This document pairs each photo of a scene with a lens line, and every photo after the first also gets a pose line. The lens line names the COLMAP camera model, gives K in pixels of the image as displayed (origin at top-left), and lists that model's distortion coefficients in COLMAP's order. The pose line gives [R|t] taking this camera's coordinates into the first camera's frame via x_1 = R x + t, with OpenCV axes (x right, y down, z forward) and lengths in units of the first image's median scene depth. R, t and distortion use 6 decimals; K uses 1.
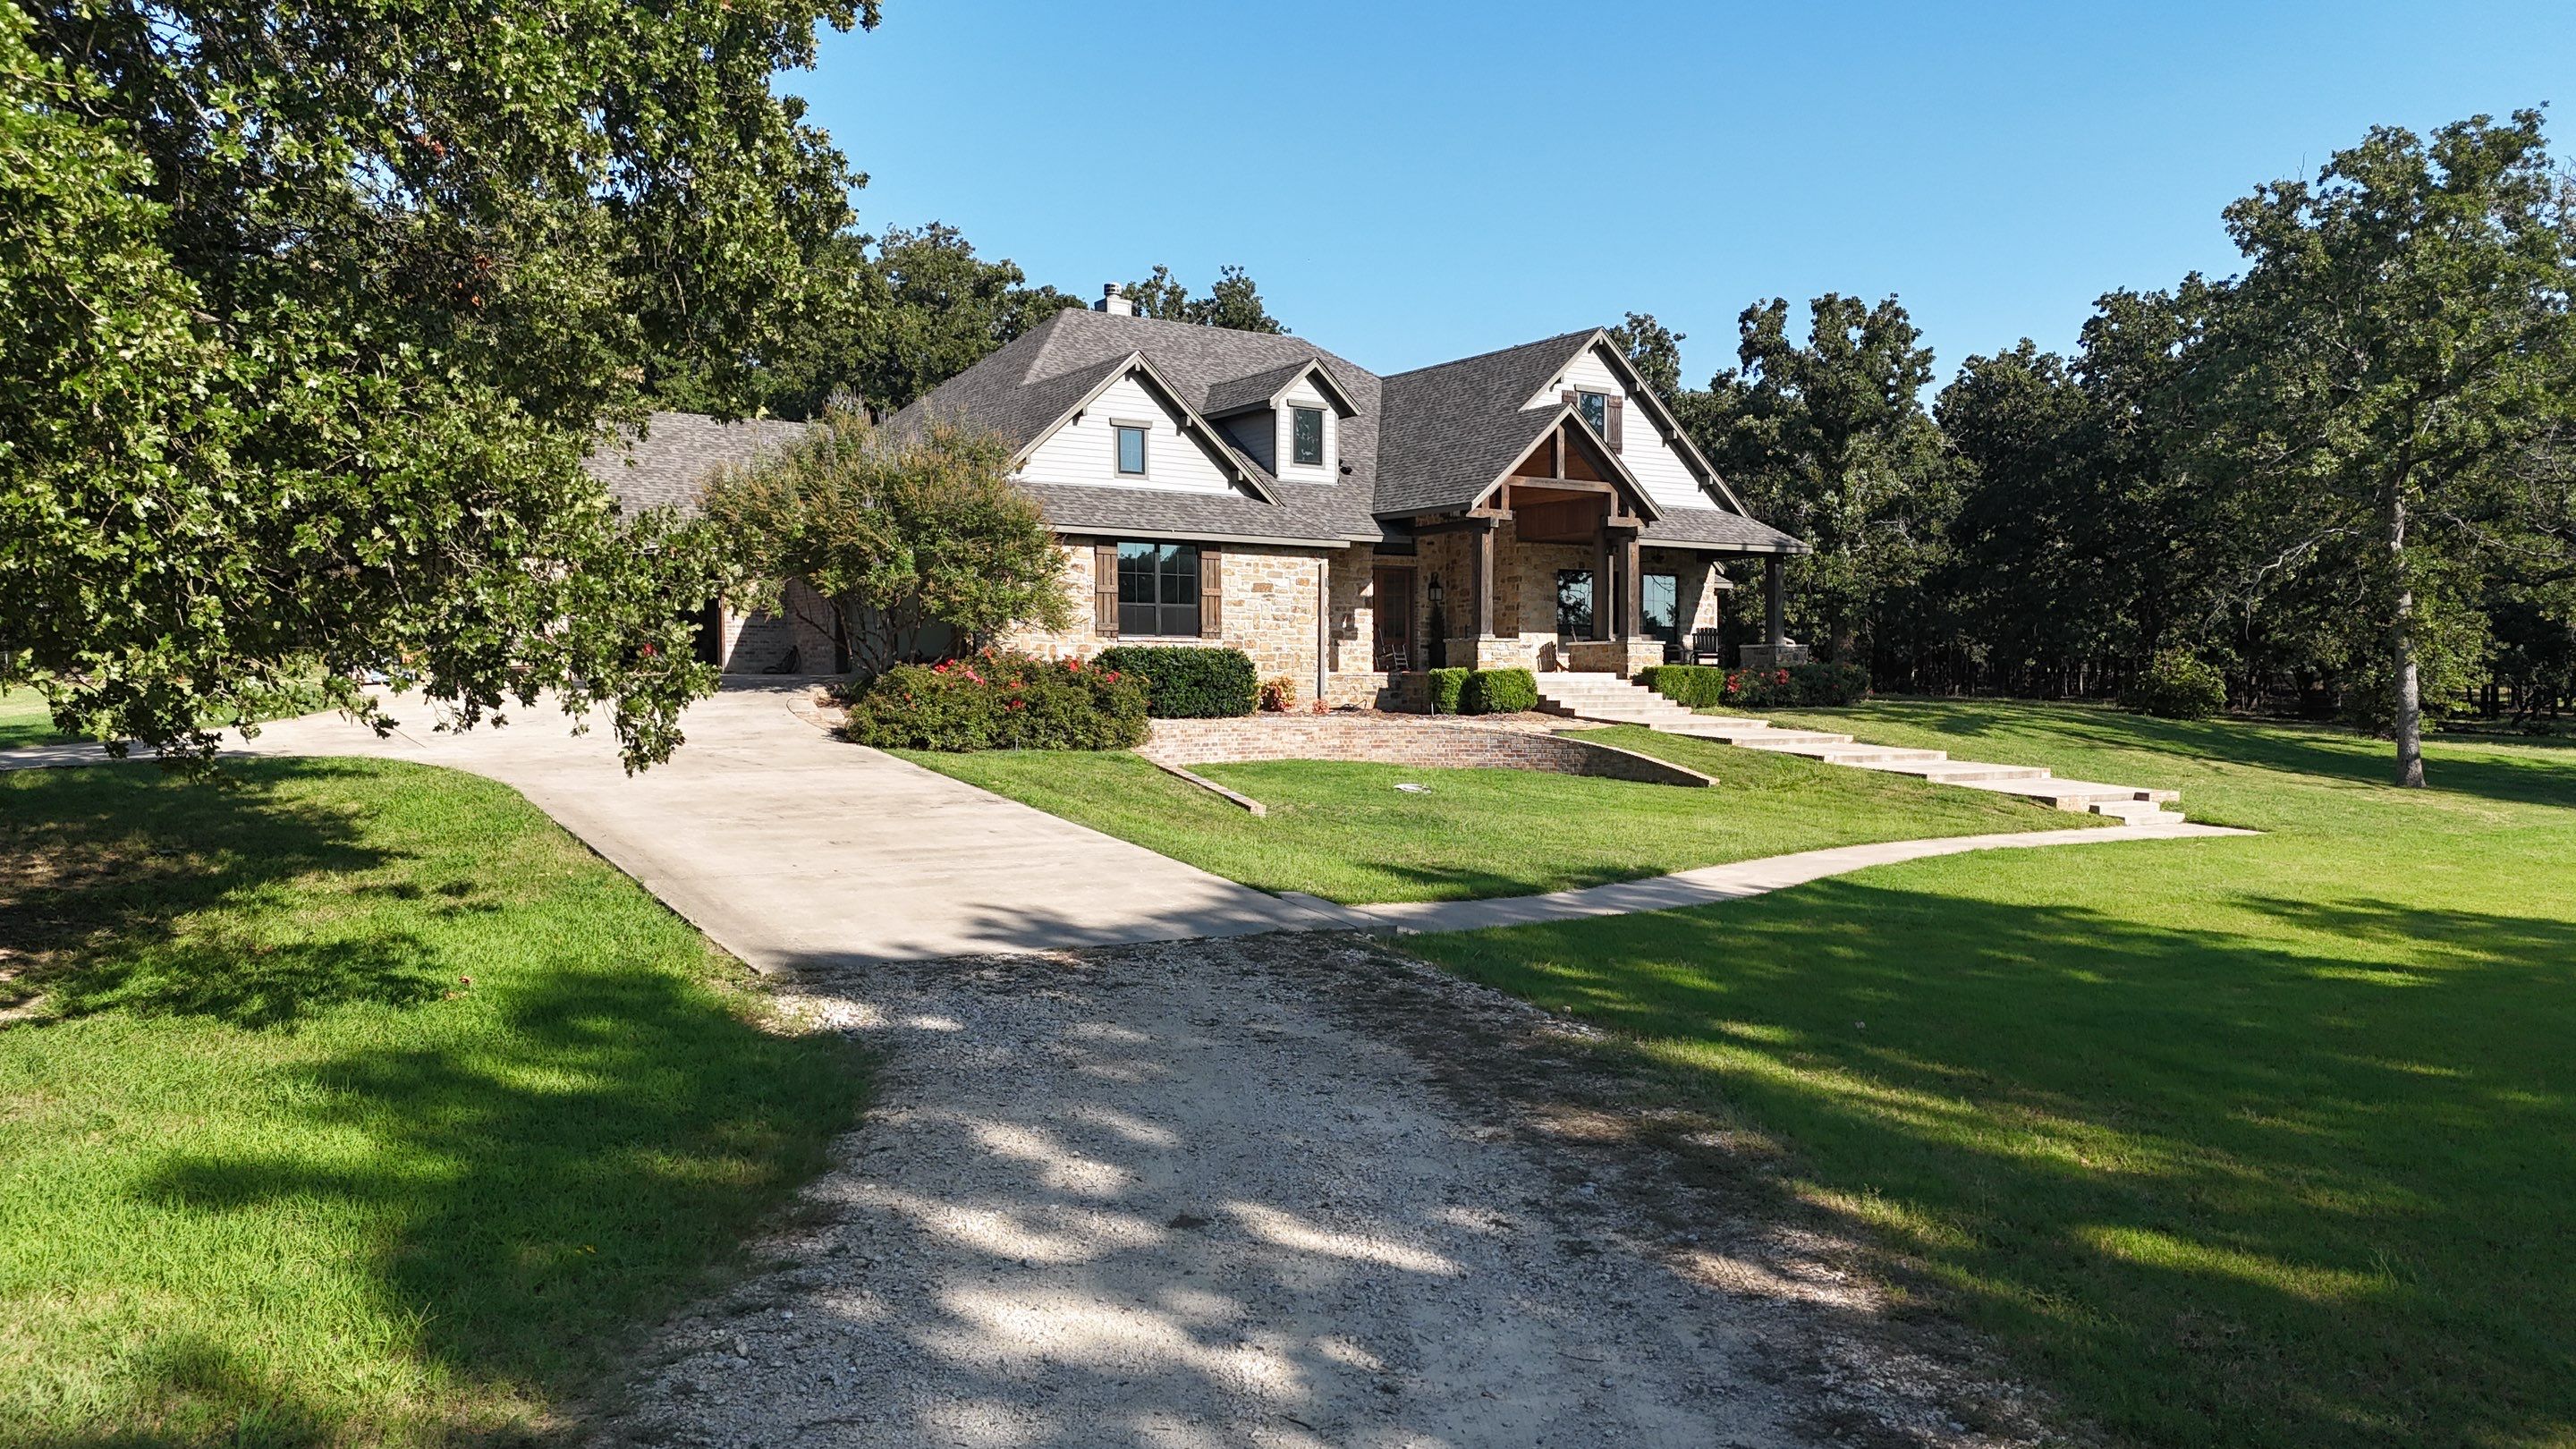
lens RADIAL K [[1895.4, 0, 1303.9], [0, 1895.4, 729.5], [0, 0, 1]] dist [0.048229, -0.008478]
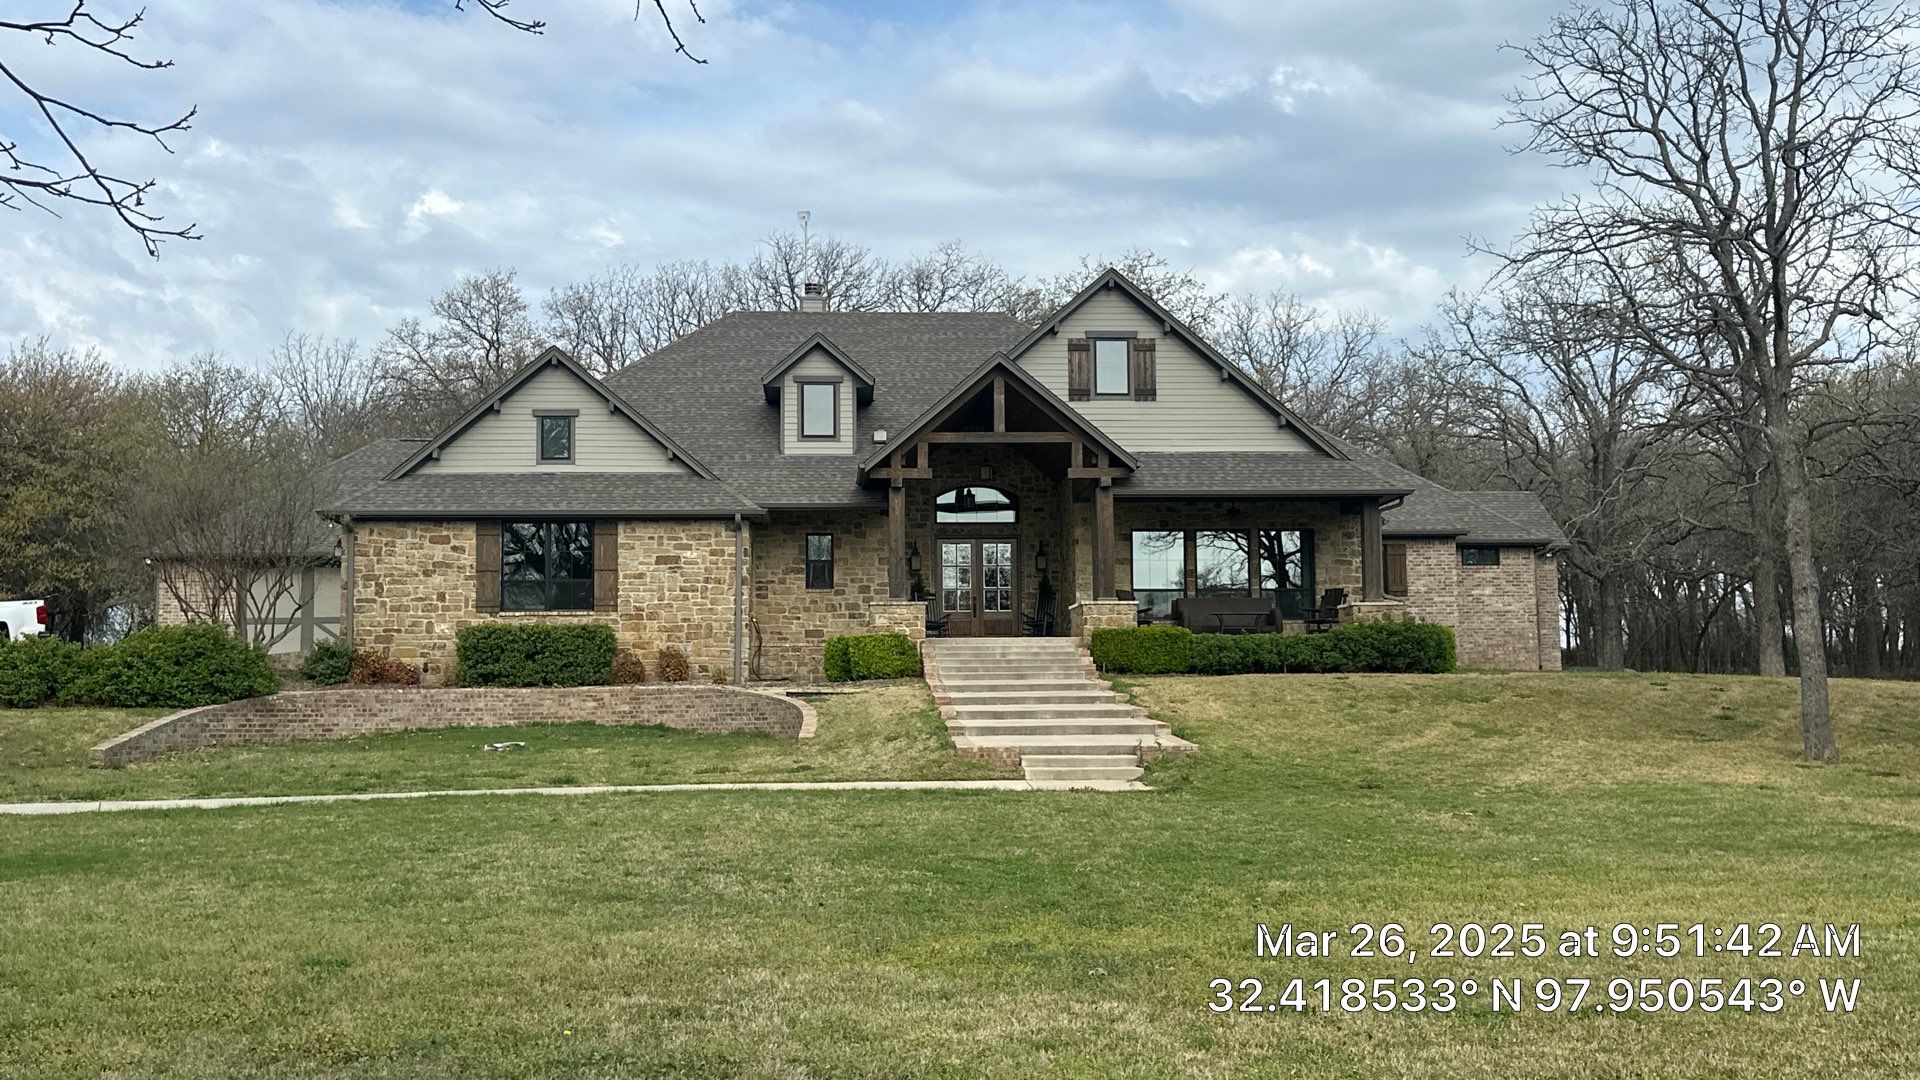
lens RADIAL K [[1962.6, 0, 960.0], [0, 1962.6, 540.0], [0, 0, 1]] dist [0.137455, 0.002194]
pose [[0.858917, -0.052638, -0.509402, 0.601082], [-0.003503, 0.994076, -0.108627, 0.026484], [0.512102, 0.095086, 0.853645, 0.161524]]
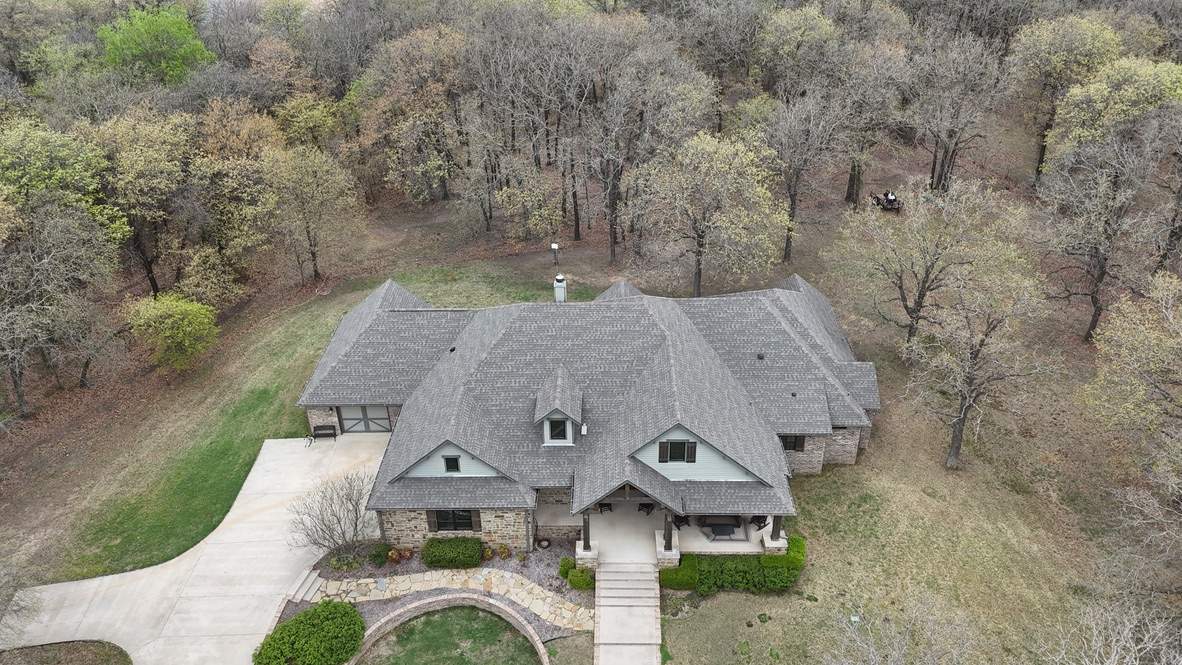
lens RADIAL K [[869.7, 0, 598.3], [0, 869.7, 334.8], [0, 0, 1]] dist [0.048229, -0.008478]
pose [[0.815065, 0.292534, -0.500093, 0.571088], [-0.003194, 0.865423, 0.501032, -0.827138], [0.579361, -0.406776, 0.706310, 0.302260]]
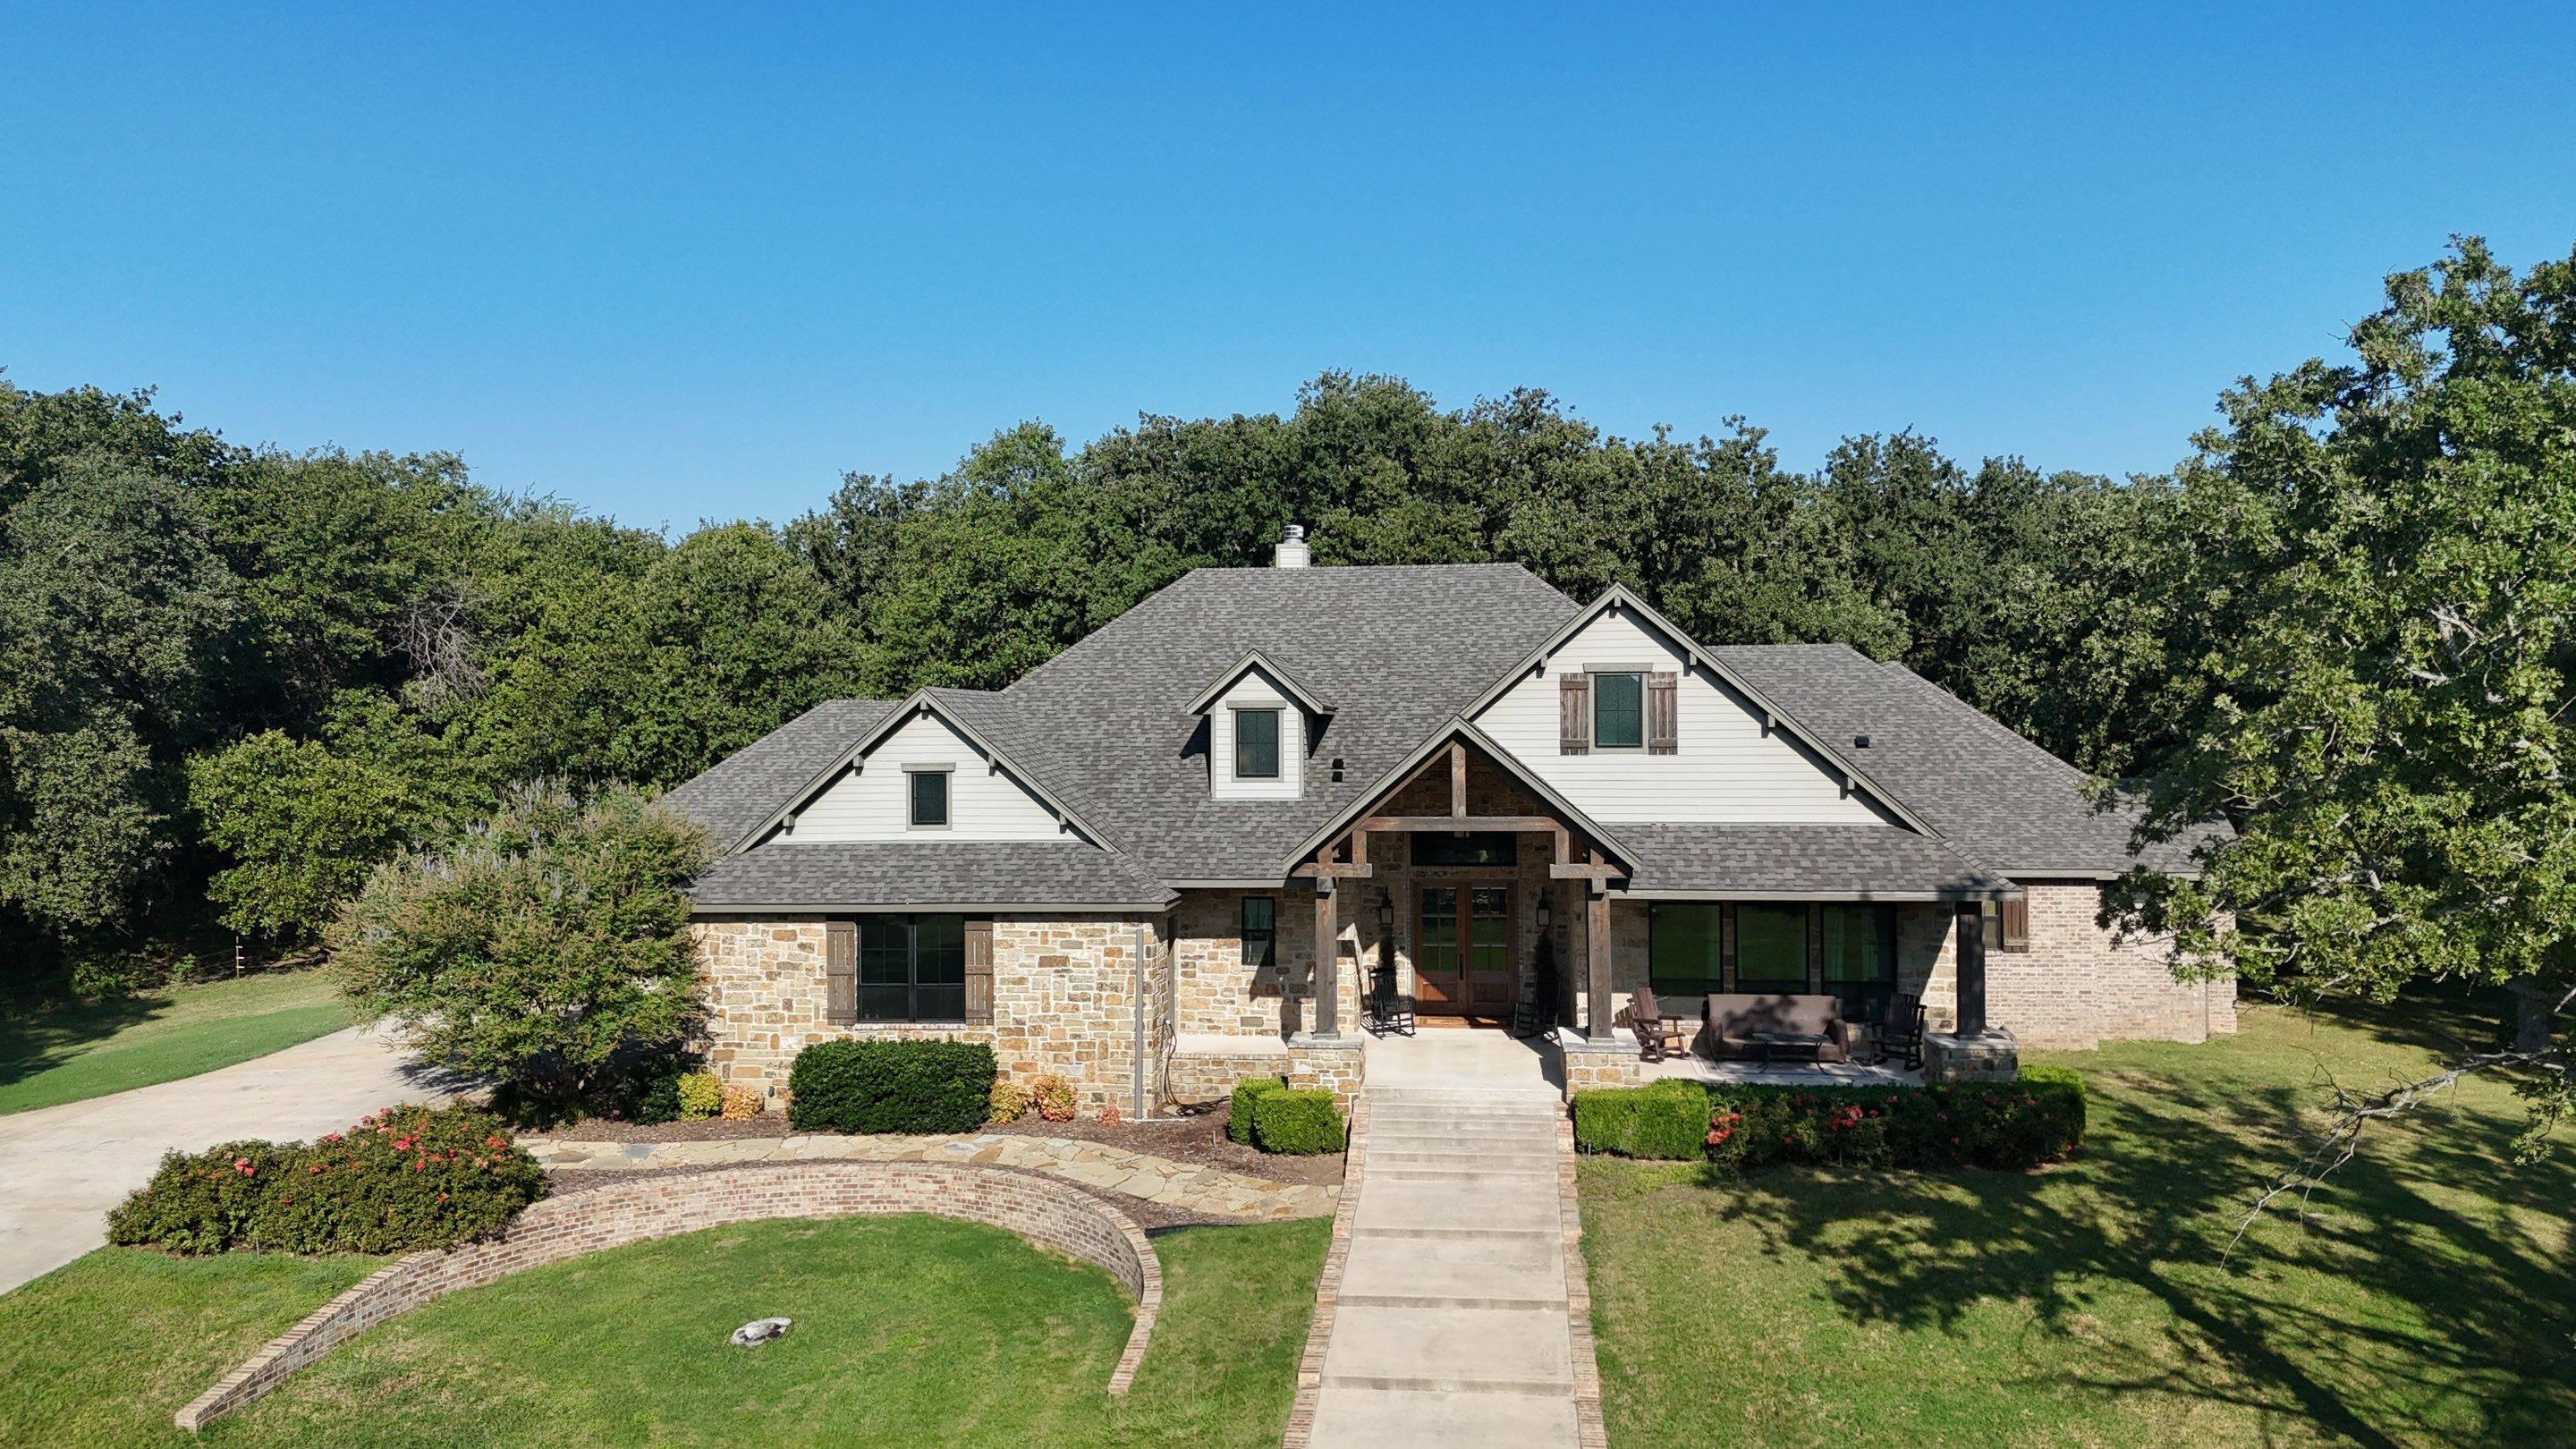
lens RADIAL K [[1876.7, 0, 1293.8], [0, 1876.7, 701.8], [0, 0, 1]] dist [0.102626, -0.157785]
pose [[0.762704, -0.008743, -0.646689, 0.540661], [-0.008779, 0.999677, -0.023870, -0.155550], [0.646688, 0.023883, 0.762380, 0.406181]]
